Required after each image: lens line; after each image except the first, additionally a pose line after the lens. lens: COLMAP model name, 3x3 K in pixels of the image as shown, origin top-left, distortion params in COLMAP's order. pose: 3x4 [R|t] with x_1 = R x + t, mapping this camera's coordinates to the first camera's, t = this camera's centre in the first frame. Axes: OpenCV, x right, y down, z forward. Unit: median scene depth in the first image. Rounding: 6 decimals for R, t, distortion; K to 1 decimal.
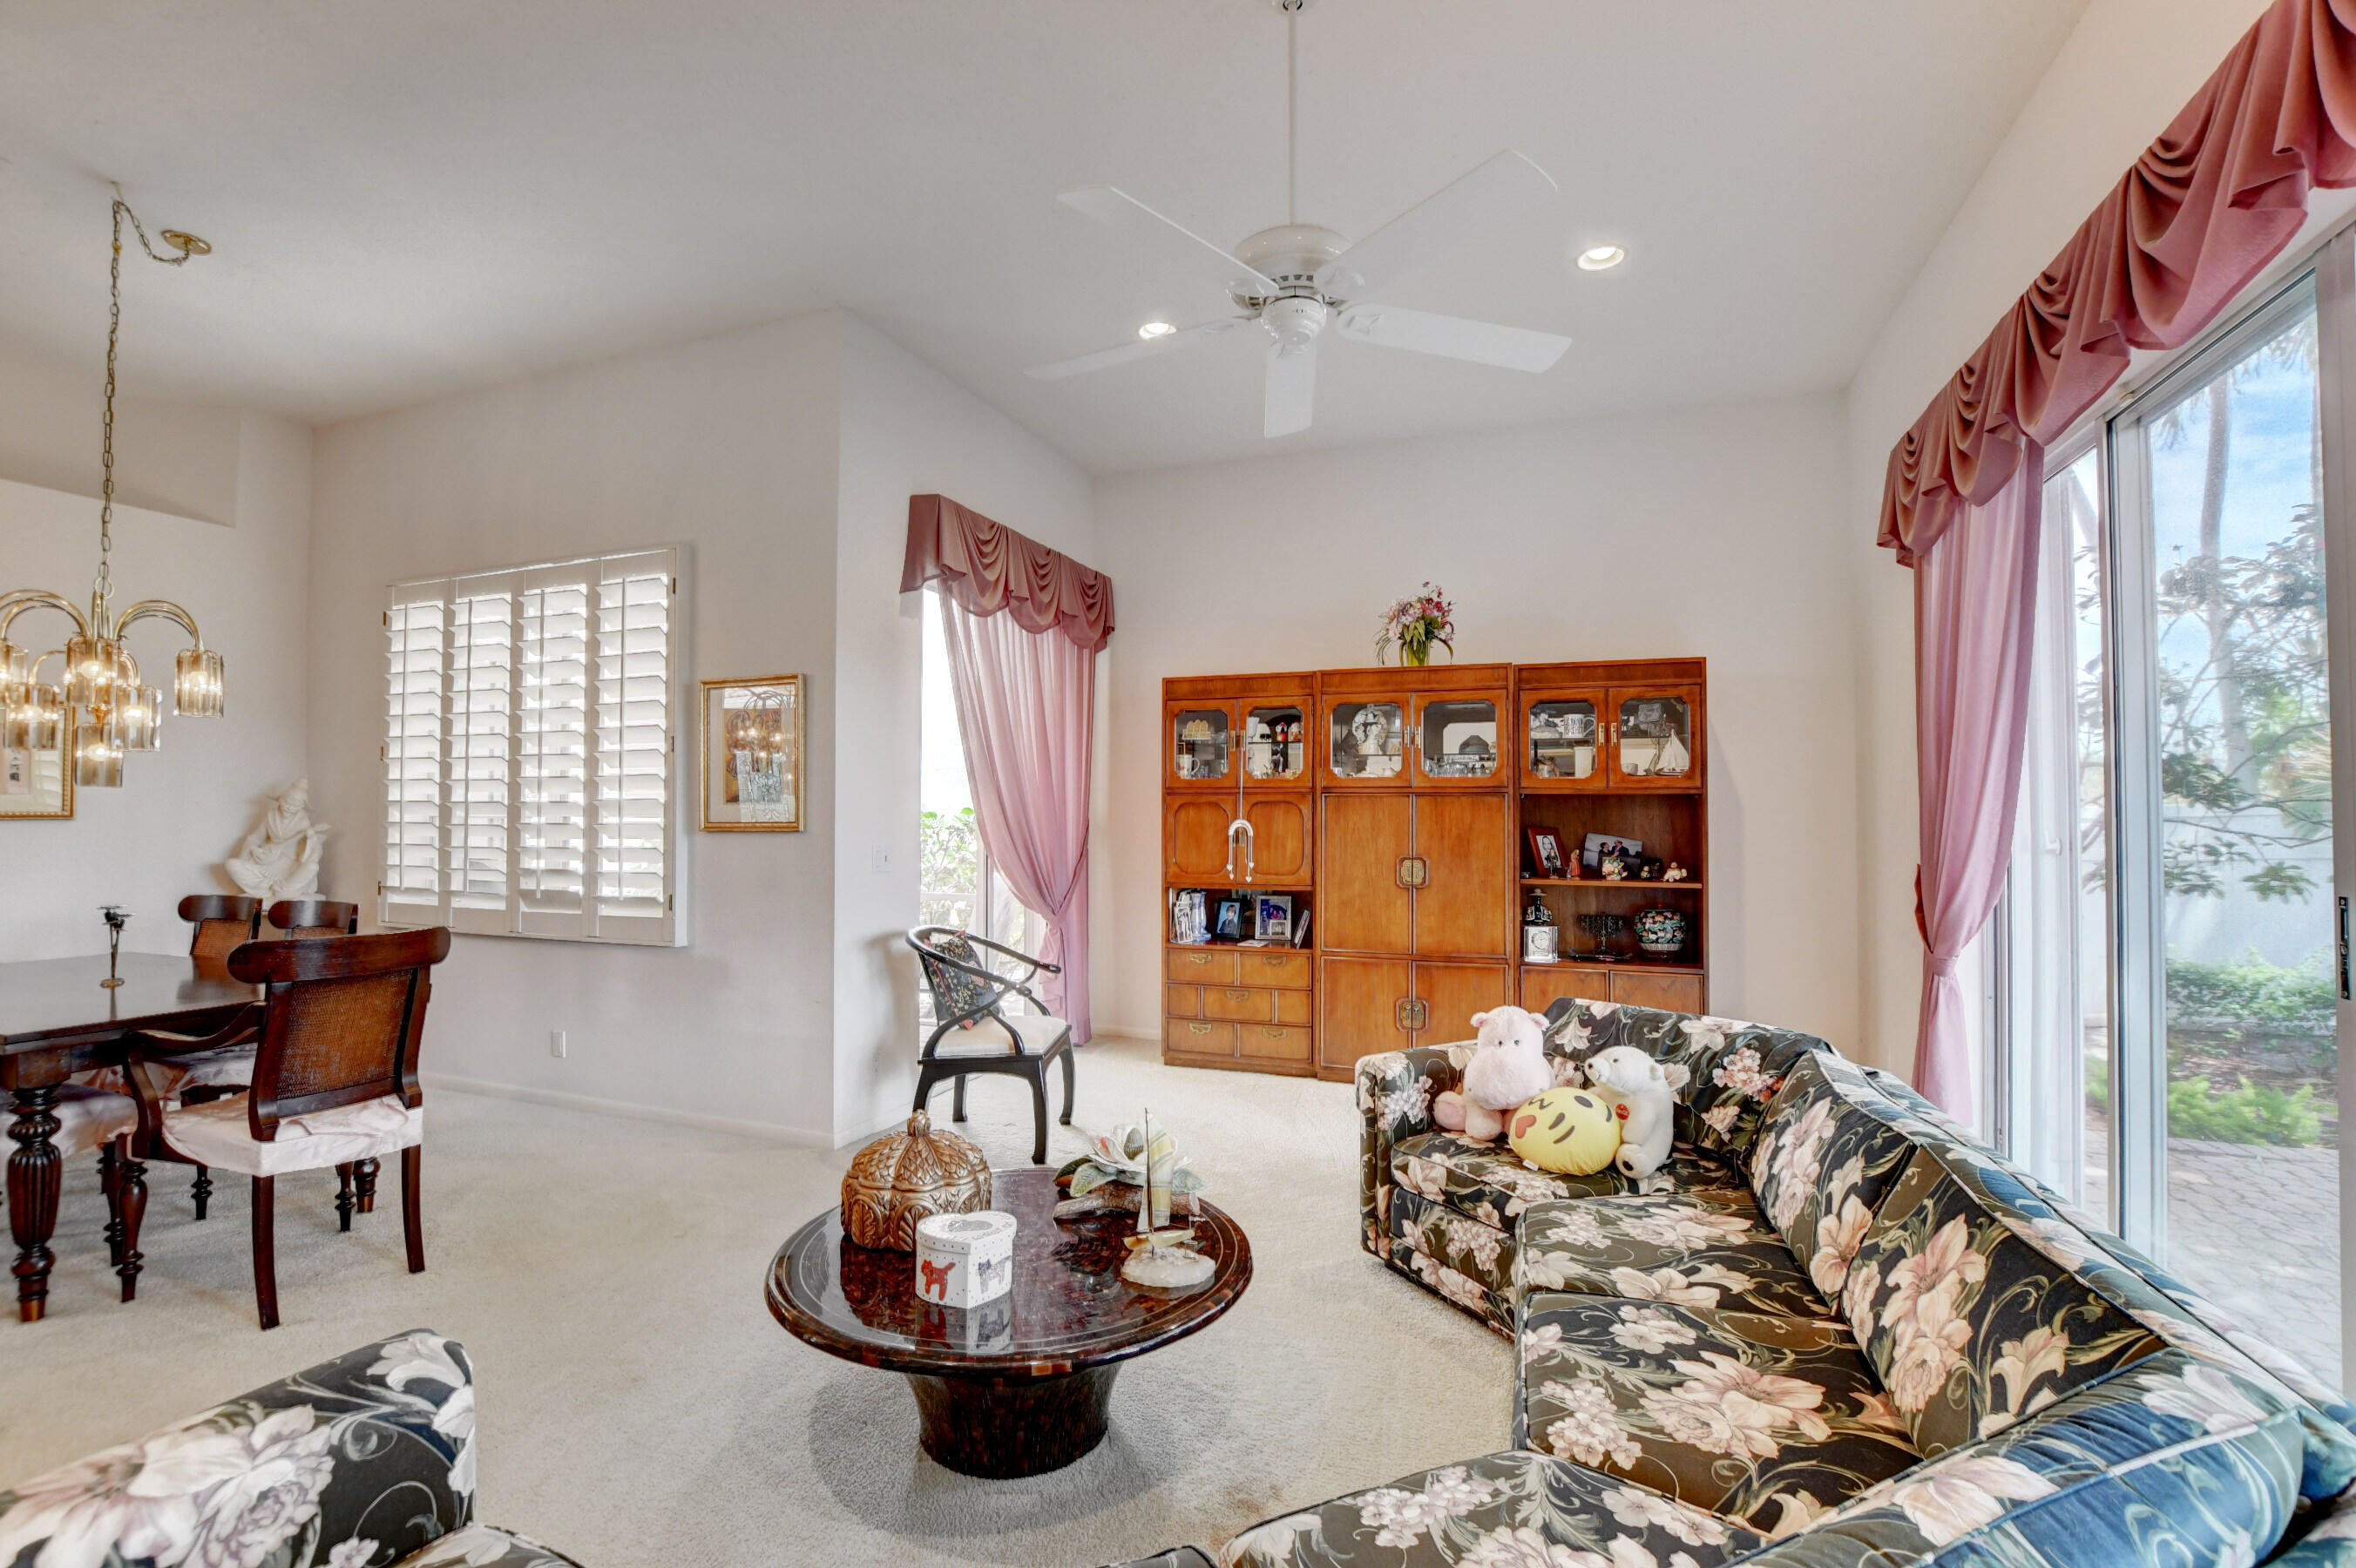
lens RADIAL K [[1035.3, 0, 1180.0], [0, 1035.3, 797.0], [0, 0, 1]] dist [-0.033005, 0.004343]
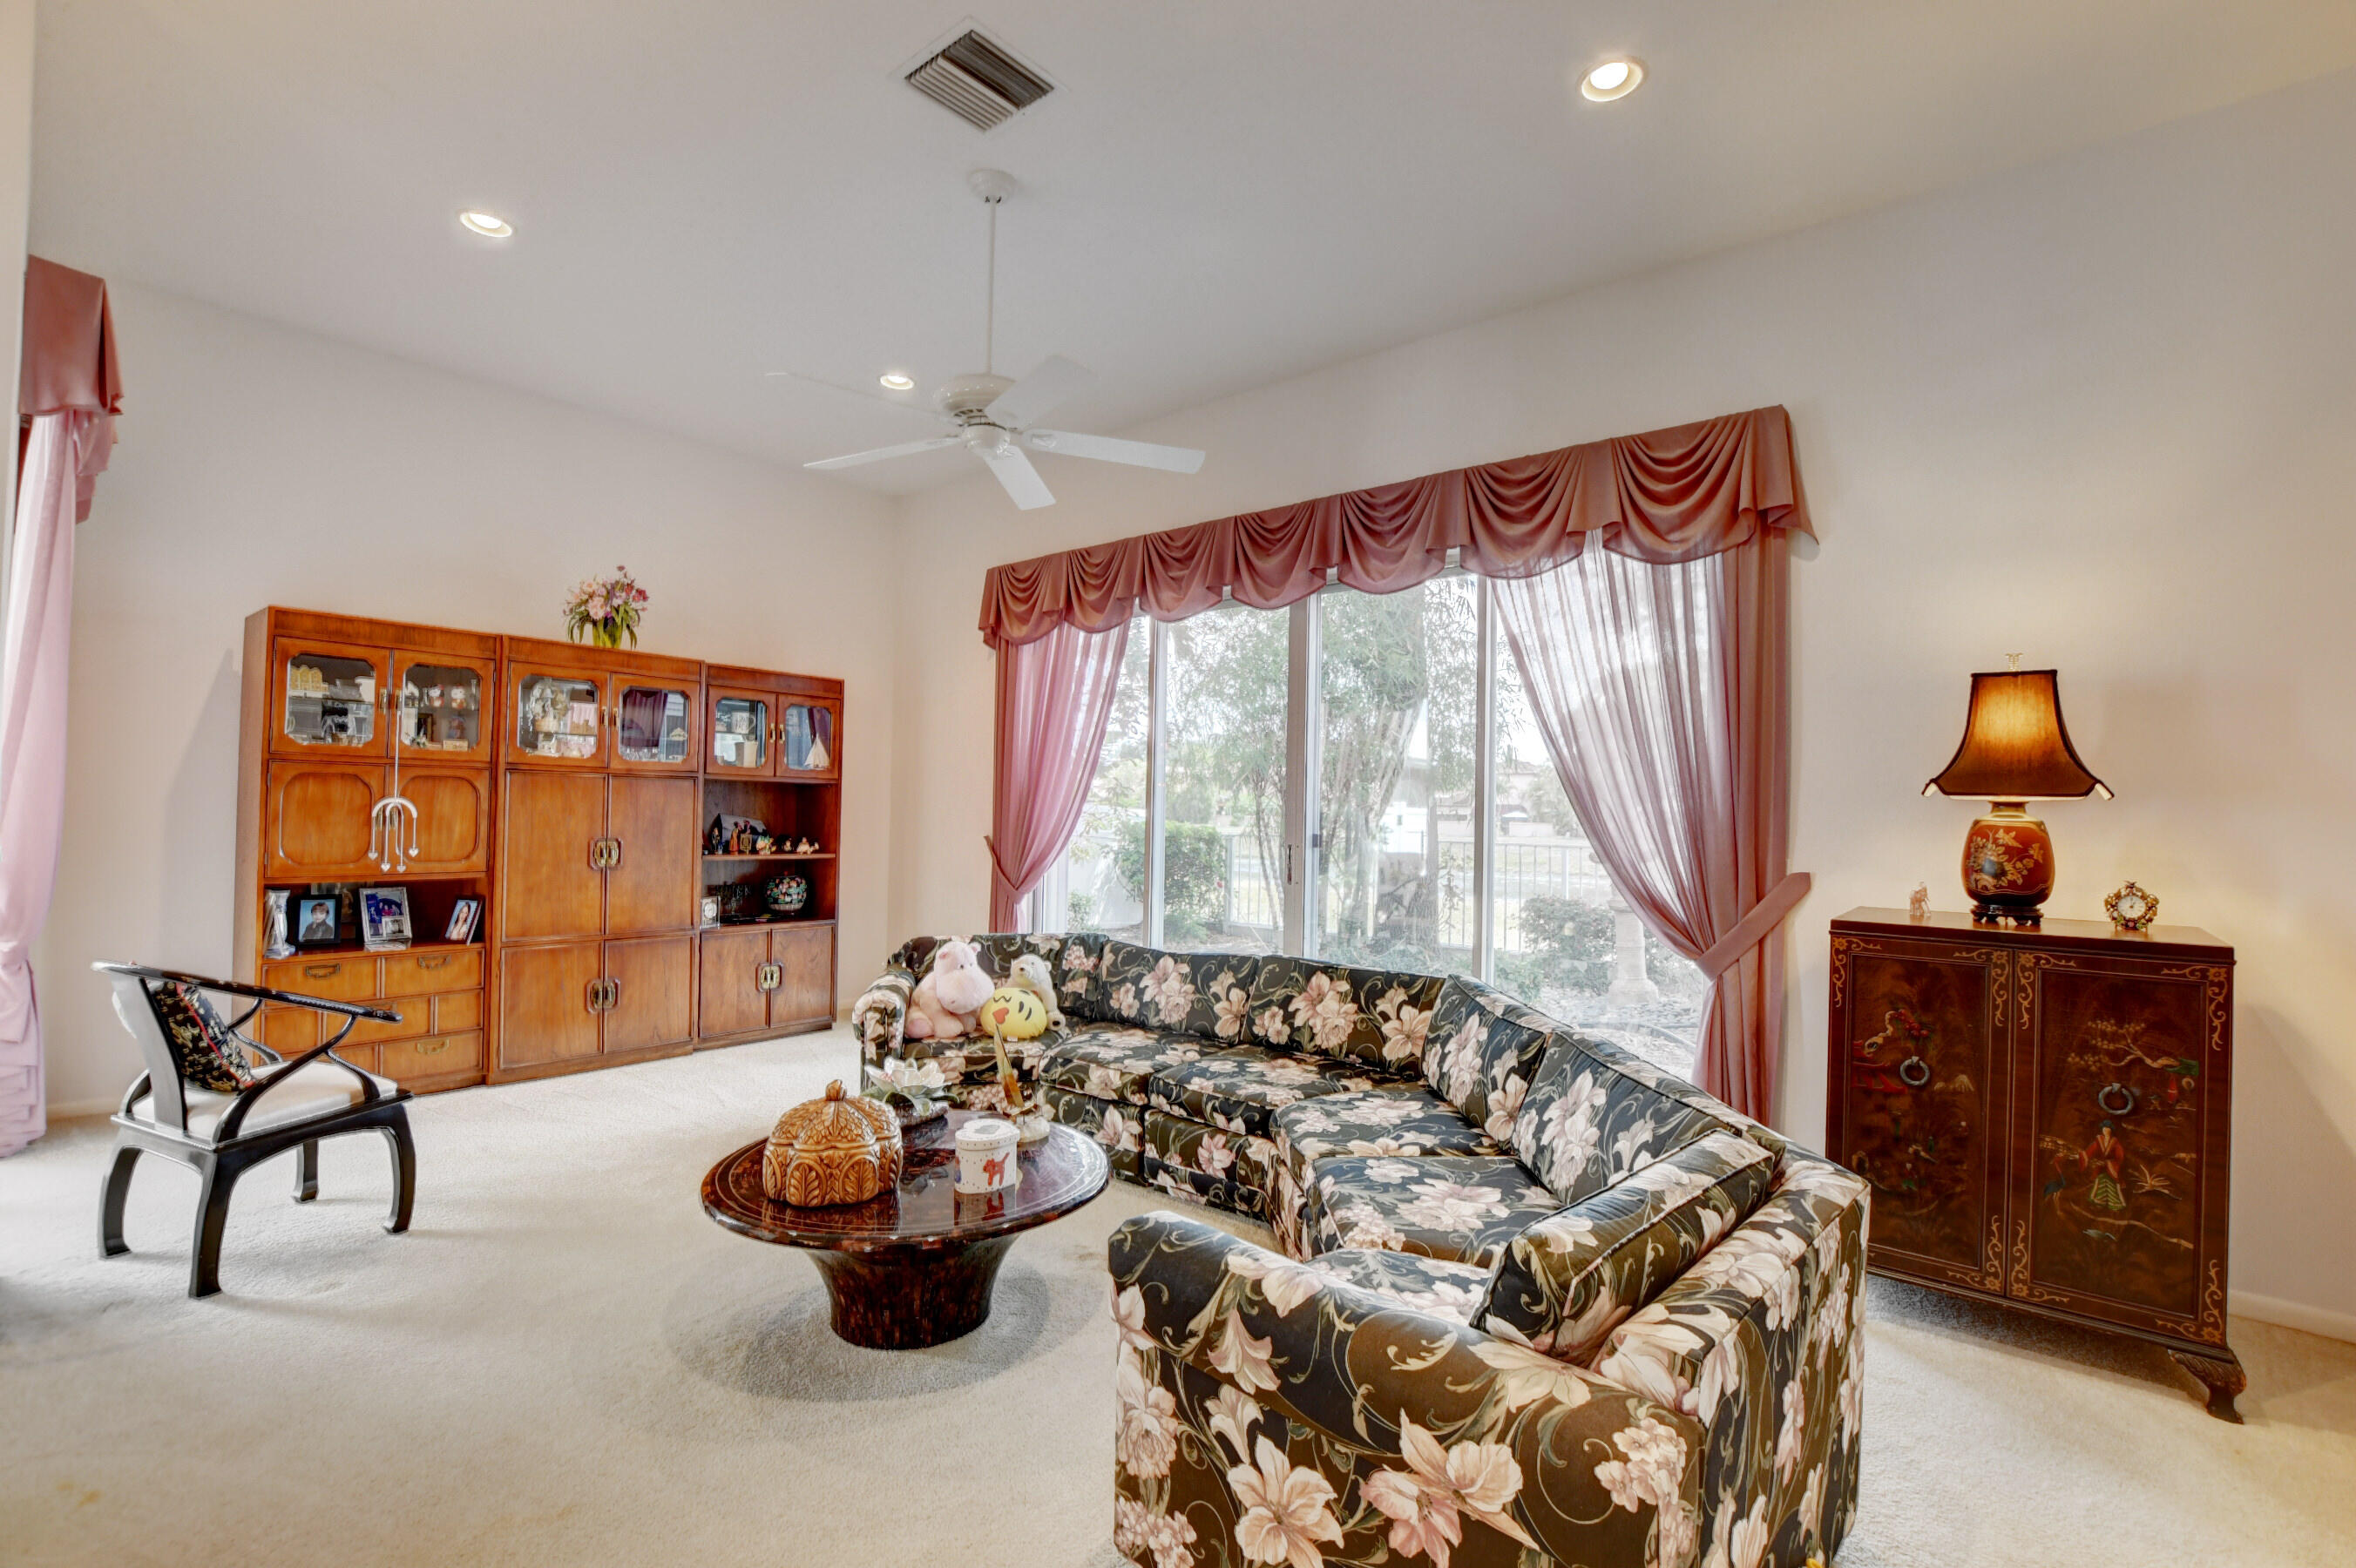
lens RADIAL K [[1035.3, 0, 1178.3], [0, 1035.3, 800.1], [0, 0, 1]] dist [-0.033005, 0.004343]
pose [[0.333980, 0.014172, 0.942474, -0.533229], [-0.037707, 0.999287, -0.001664, 0.001887], [-0.941826, -0.034982, 0.334276, 0.147378]]
